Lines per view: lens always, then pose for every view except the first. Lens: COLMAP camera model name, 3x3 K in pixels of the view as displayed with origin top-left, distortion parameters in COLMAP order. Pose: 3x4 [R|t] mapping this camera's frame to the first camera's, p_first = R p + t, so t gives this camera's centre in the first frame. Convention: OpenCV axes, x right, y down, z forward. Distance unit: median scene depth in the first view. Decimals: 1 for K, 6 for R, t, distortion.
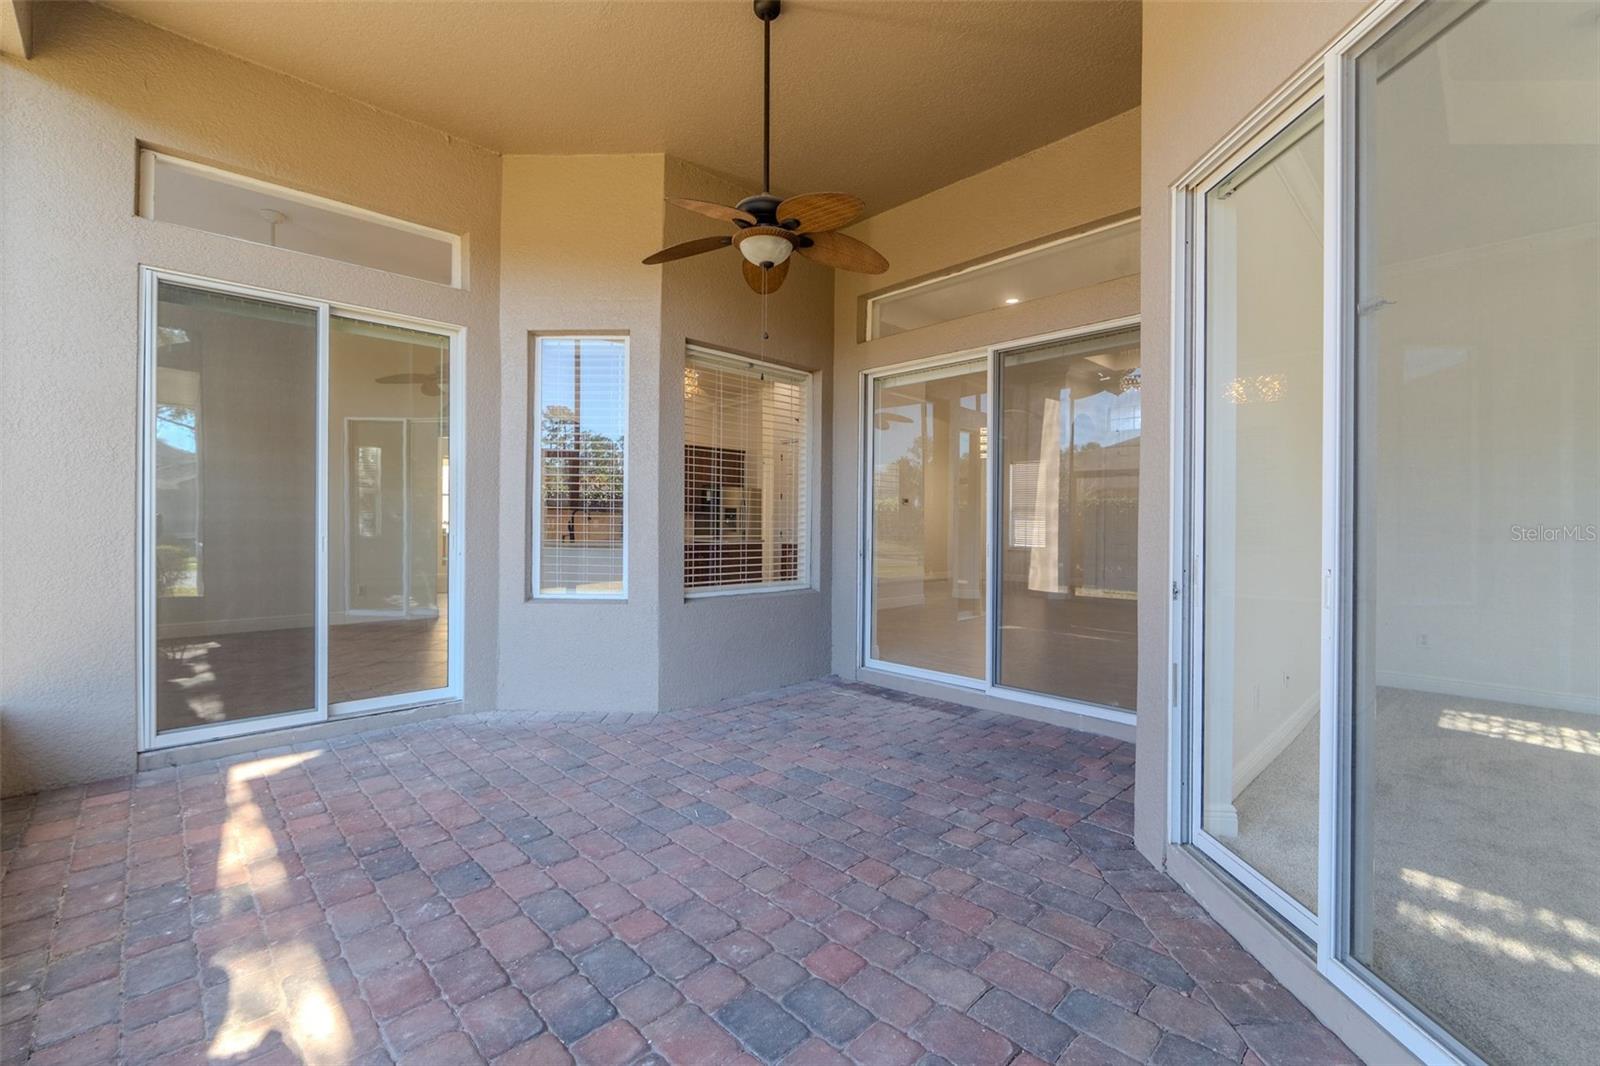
lens RADIAL K [[677.3, 0, 799.5], [0, 677.3, 527.9], [0, 0, 1]] dist [-0.002131, -0.001906]
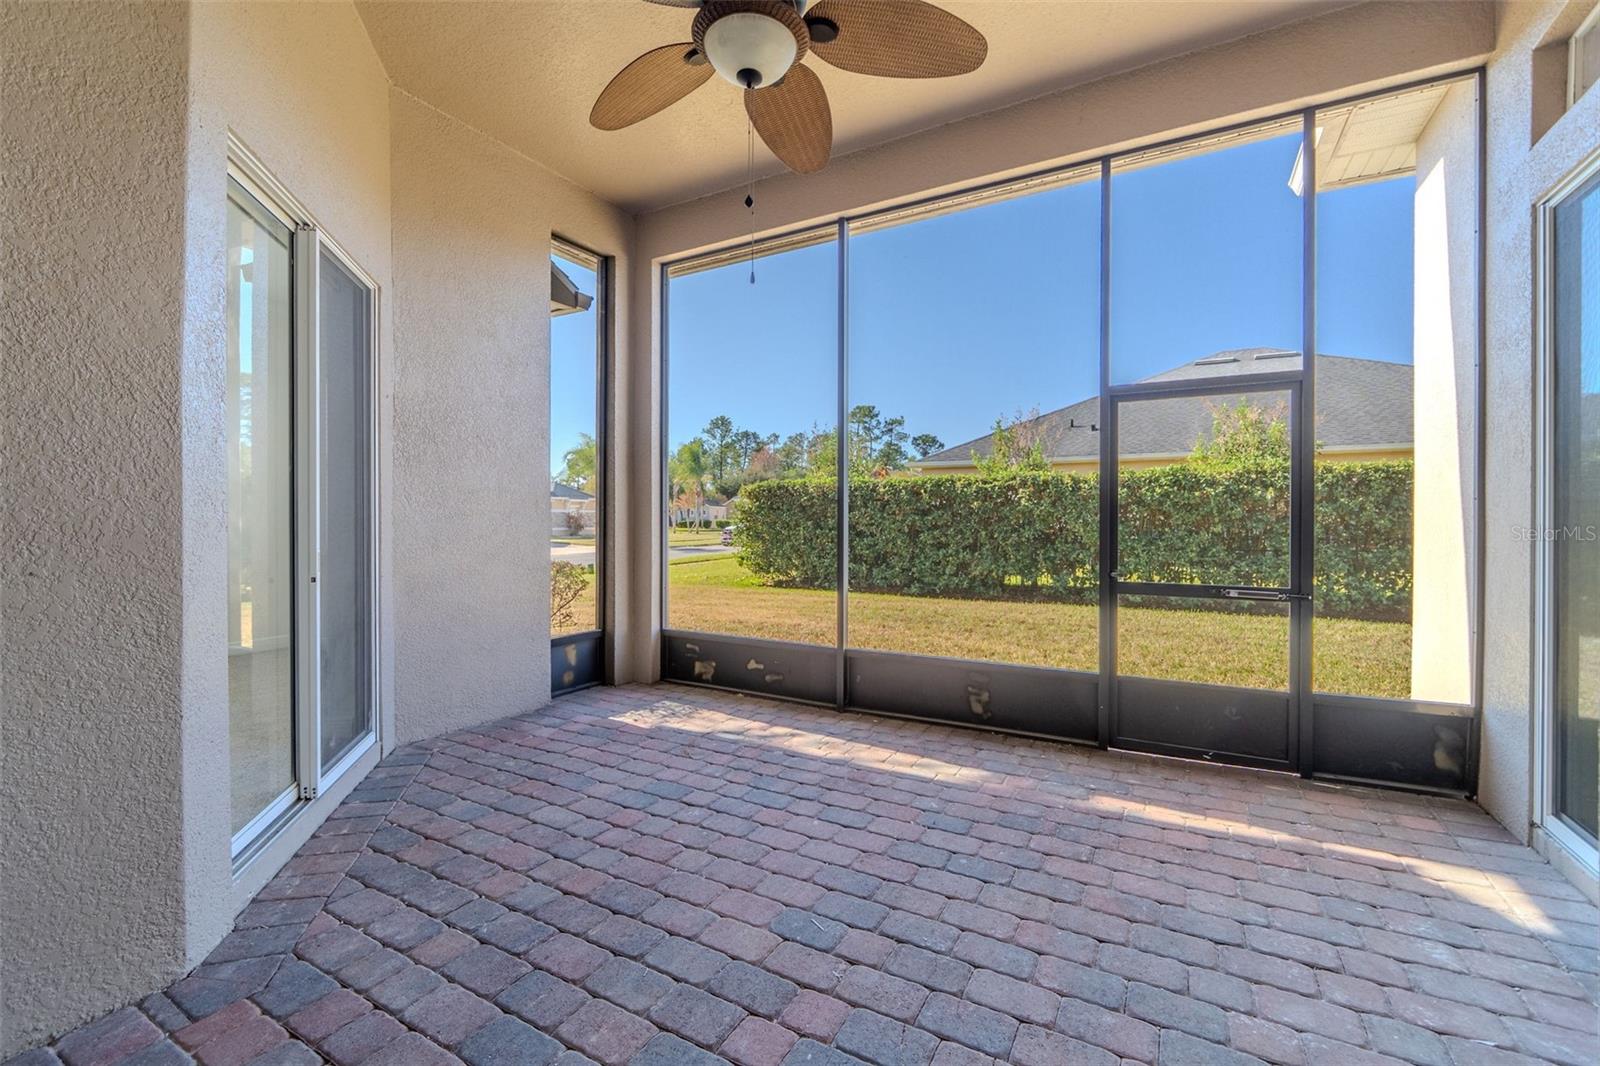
lens RADIAL K [[677.3, 0, 801.5], [0, 677.3, 528.0], [0, 0, 1]] dist [-0.002131, -0.001906]
pose [[-0.956724, -0.007184, -0.290909, 0.094081], [-0.012523, 0.999786, 0.016493, -0.019944], [0.290729, 0.019422, -0.956608, 1.935086]]
